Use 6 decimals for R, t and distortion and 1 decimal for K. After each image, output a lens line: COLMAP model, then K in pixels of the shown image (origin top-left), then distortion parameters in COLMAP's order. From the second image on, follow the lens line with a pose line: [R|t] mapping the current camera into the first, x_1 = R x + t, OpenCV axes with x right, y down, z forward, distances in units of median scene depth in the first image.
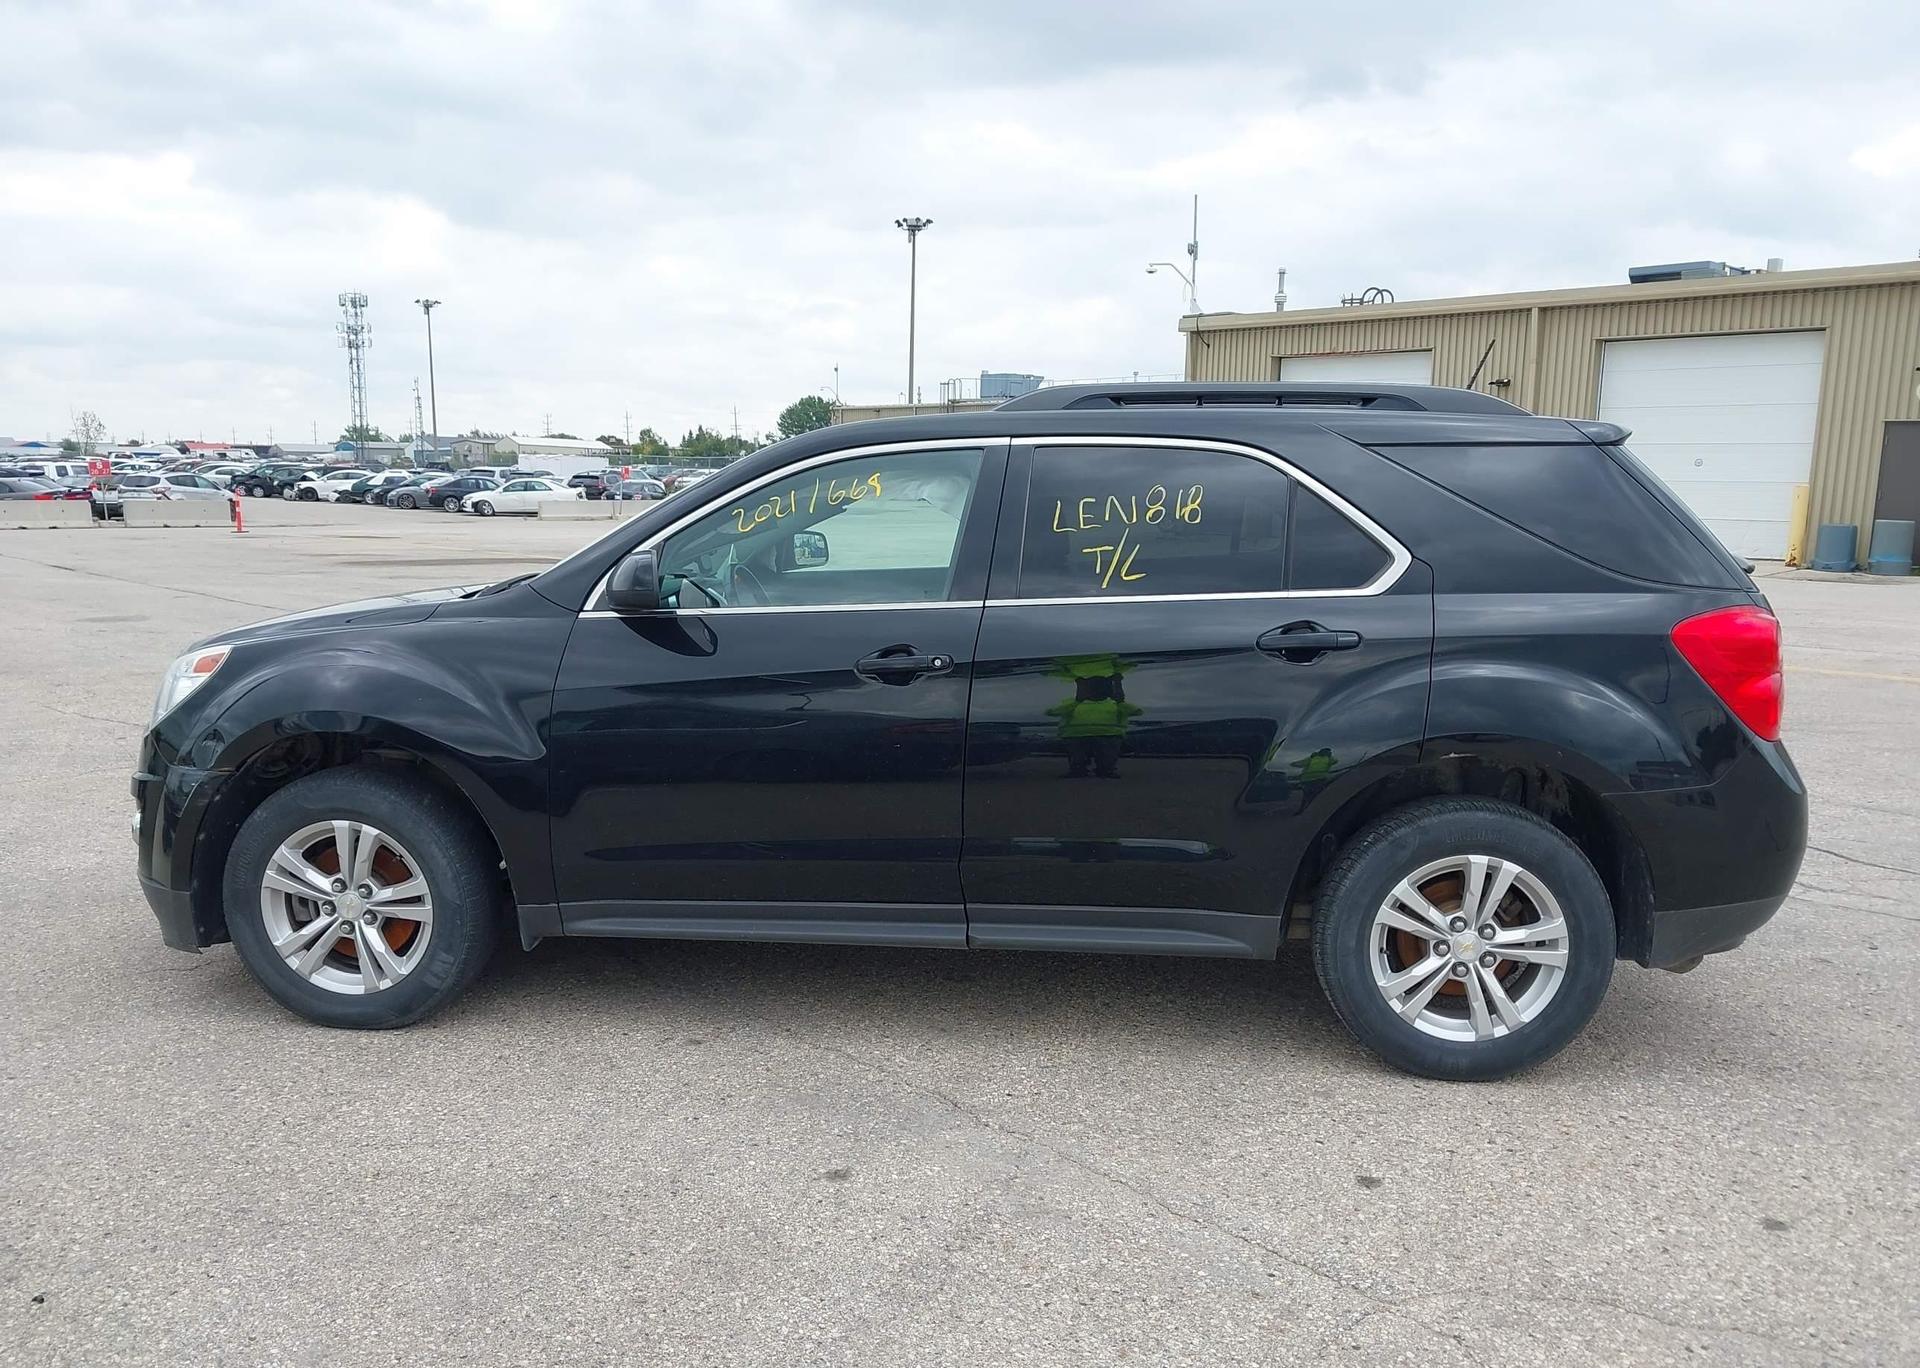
lens RADIAL K [[1545.1, 0, 943.8], [0, 1545.1, 673.1], [0, 0, 1]] dist [0.022108, -0.032493]
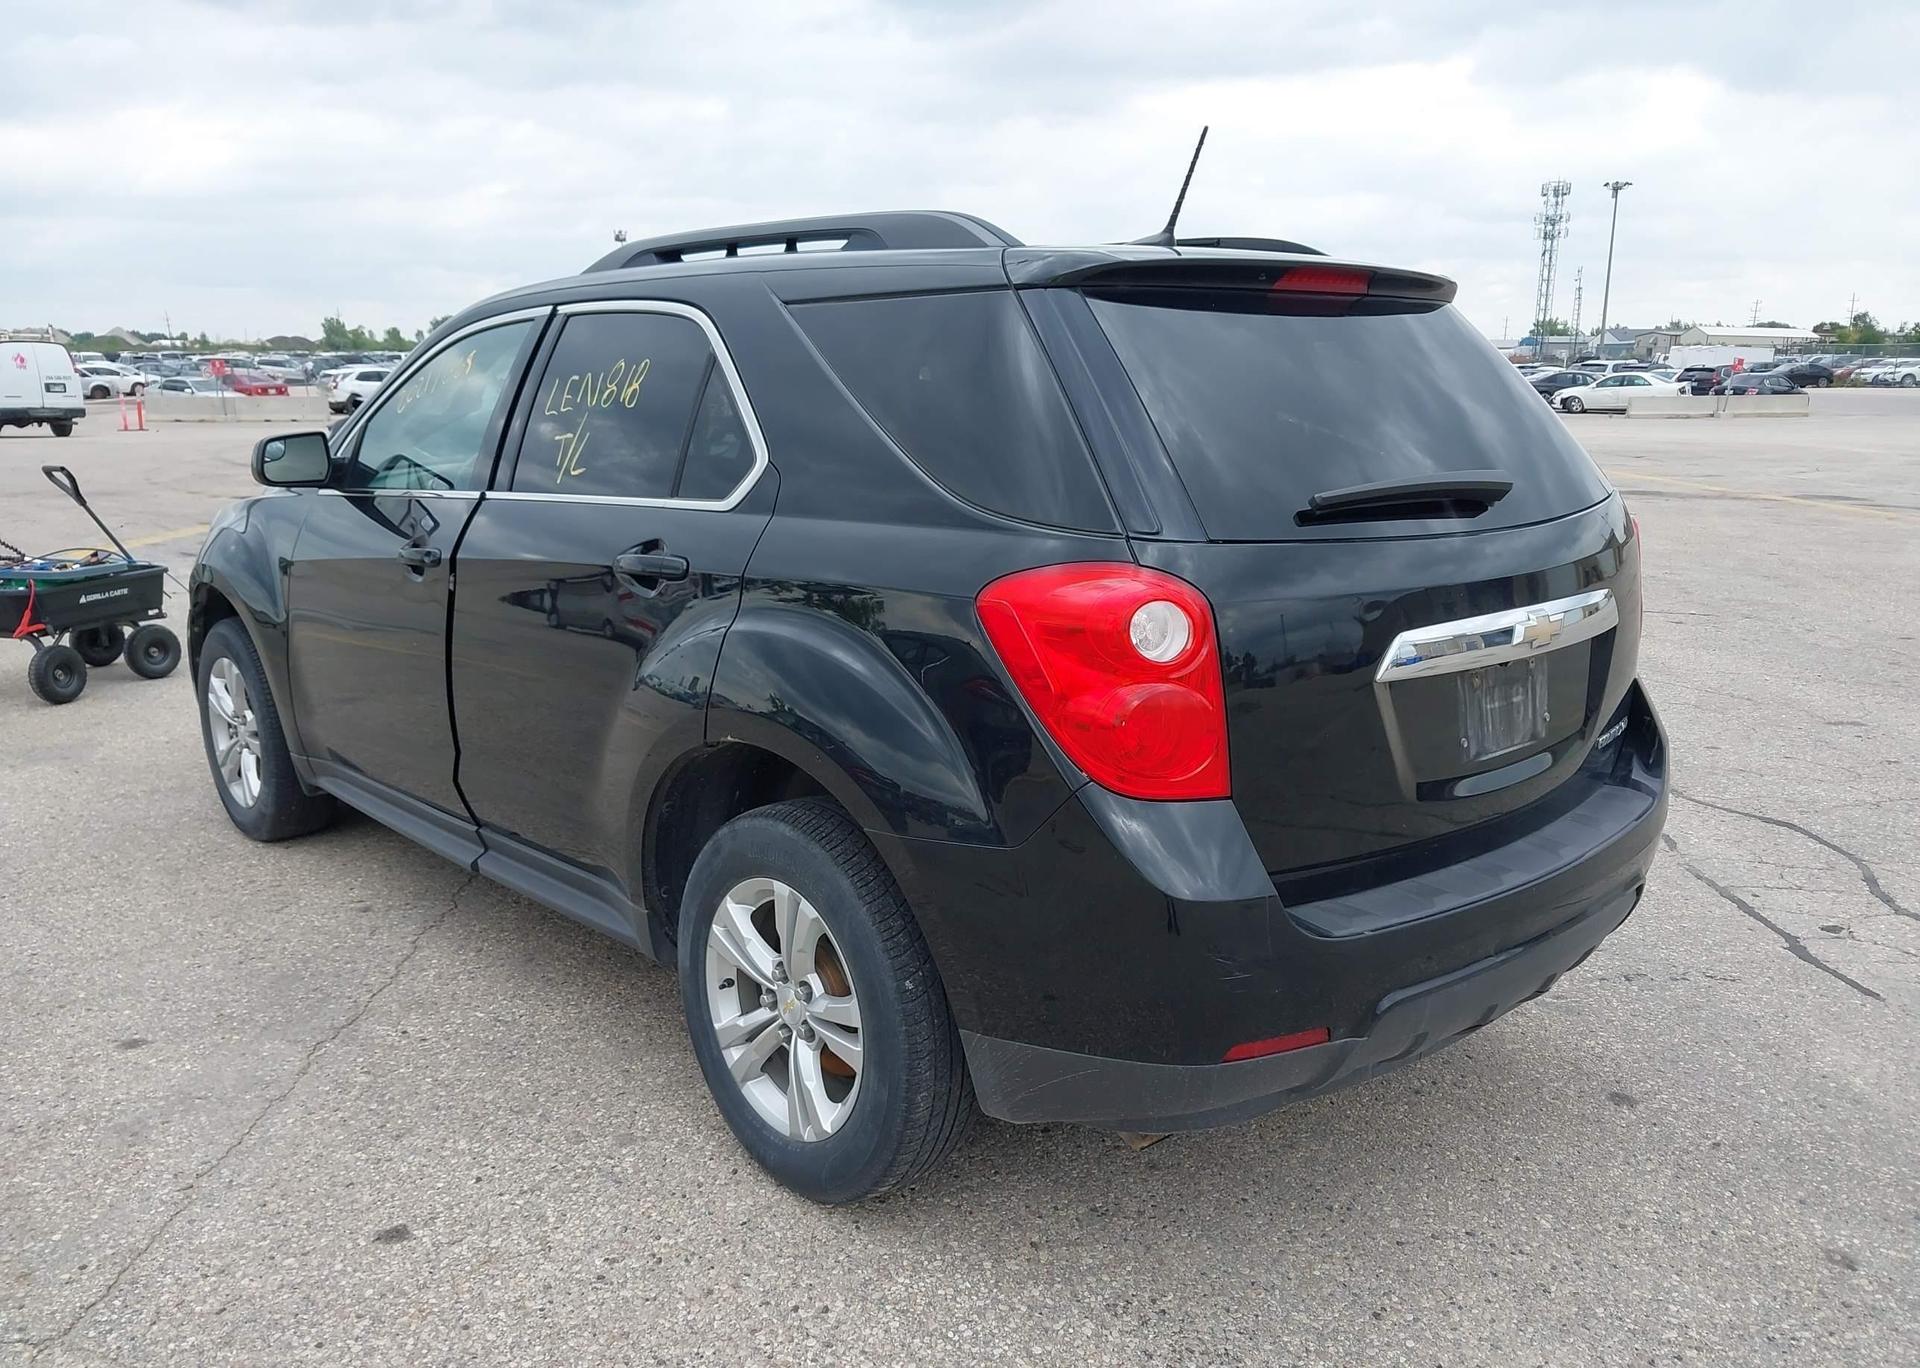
lens RADIAL K [[1545.1, 0, 959.4], [0, 1545.1, 694.3], [0, 0, 1]] dist [0.022108, -0.032493]
pose [[0.744611, 0.129557, -0.654805, 0.137023], [-0.077883, 0.991146, 0.107539, -0.008139], [0.662940, -0.029076, 0.748108, 0.084027]]
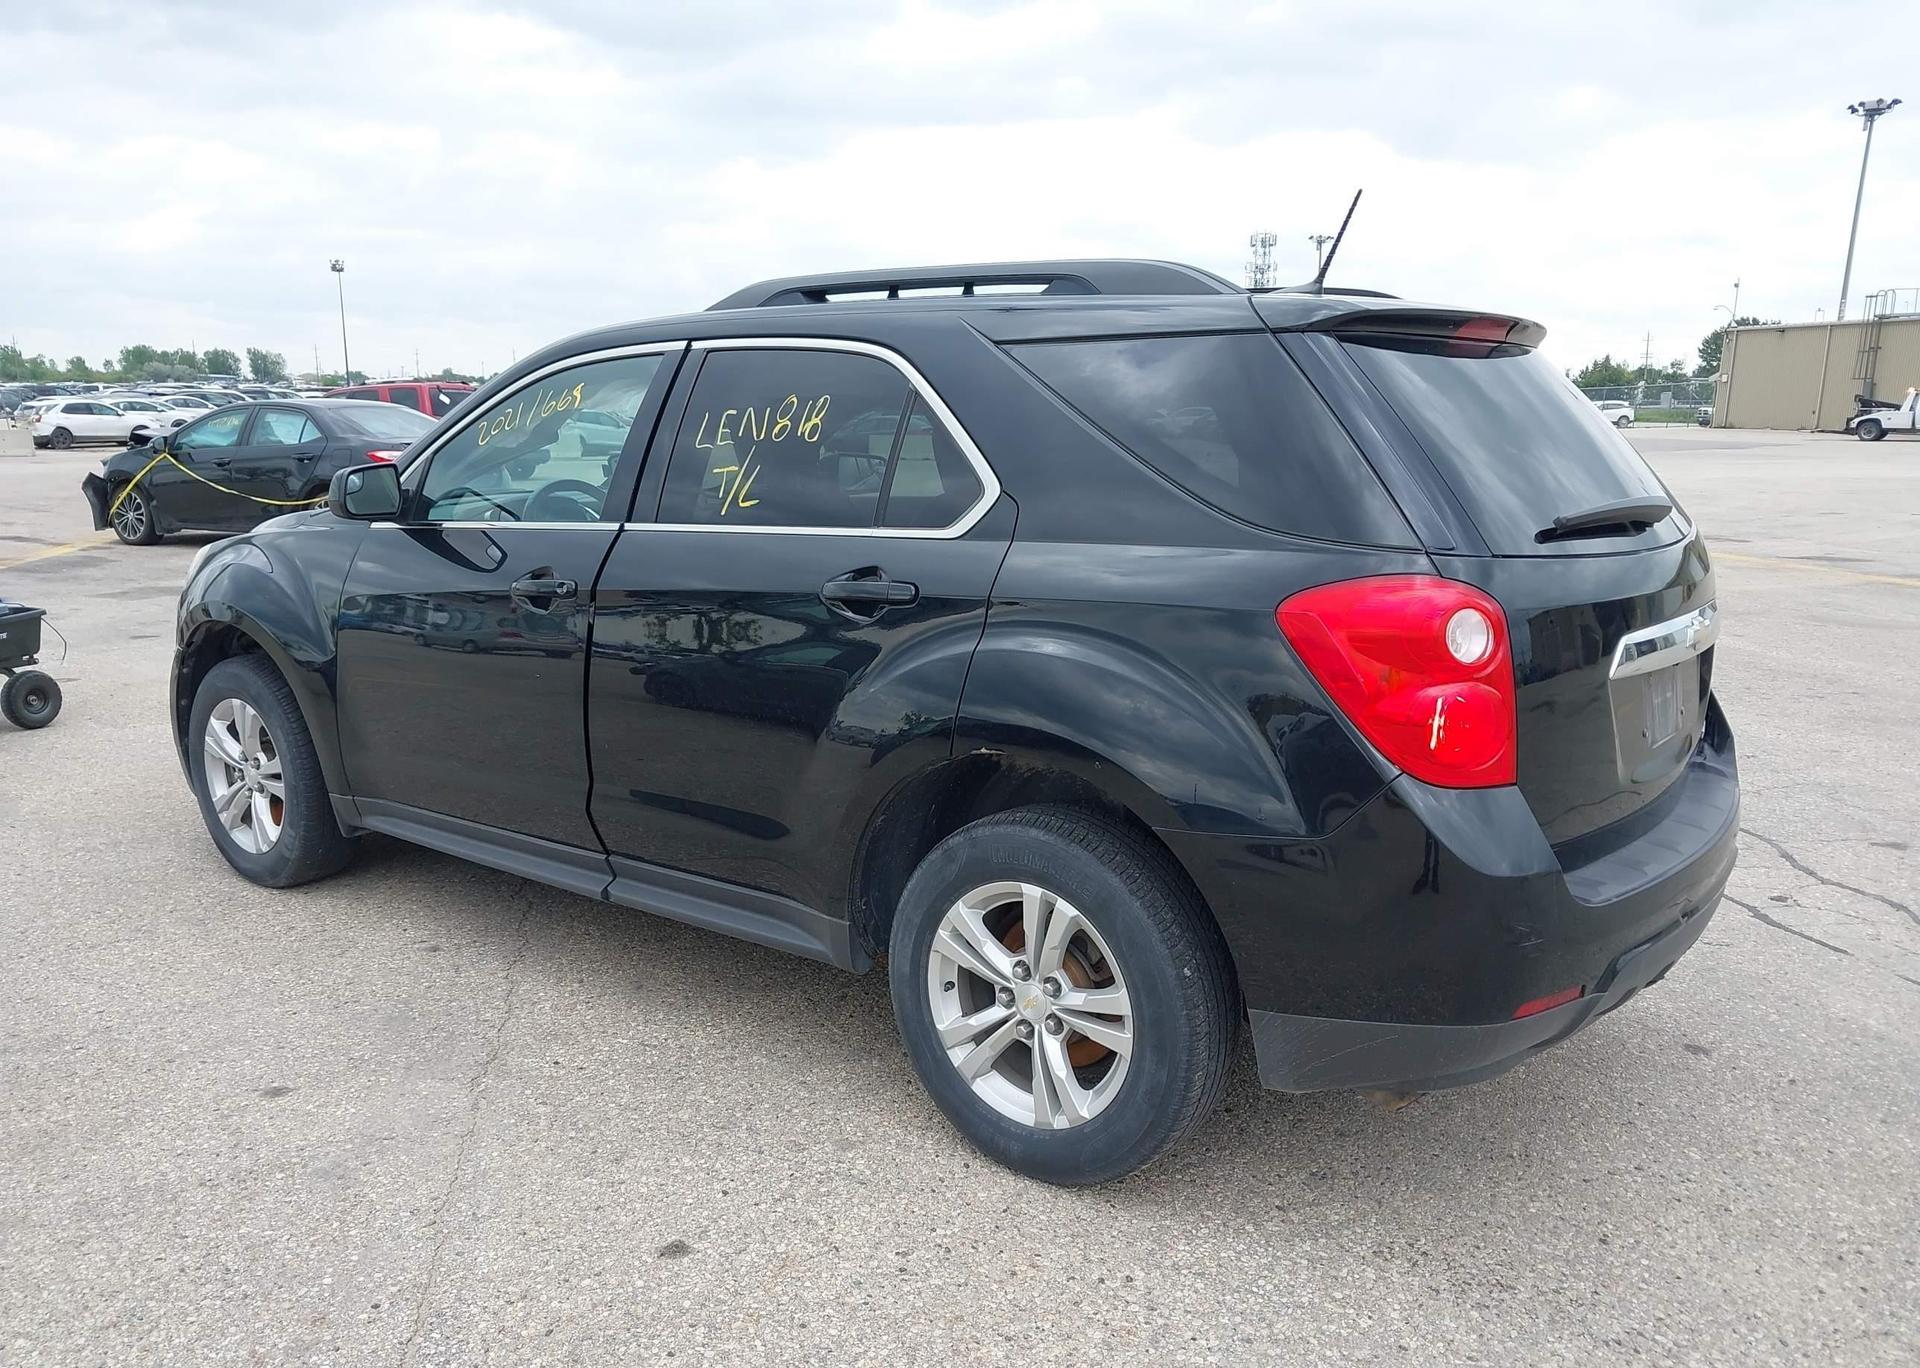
lens RADIAL K [[1545.1, 0, 952.3], [0, 1545.1, 685.7], [0, 0, 1]] dist [0.022108, -0.032493]
pose [[0.845937, 0.091812, -0.525321, 0.111301], [-0.066105, 0.995524, 0.067541, -0.004410], [0.529170, -0.022409, 0.848220, 0.054474]]
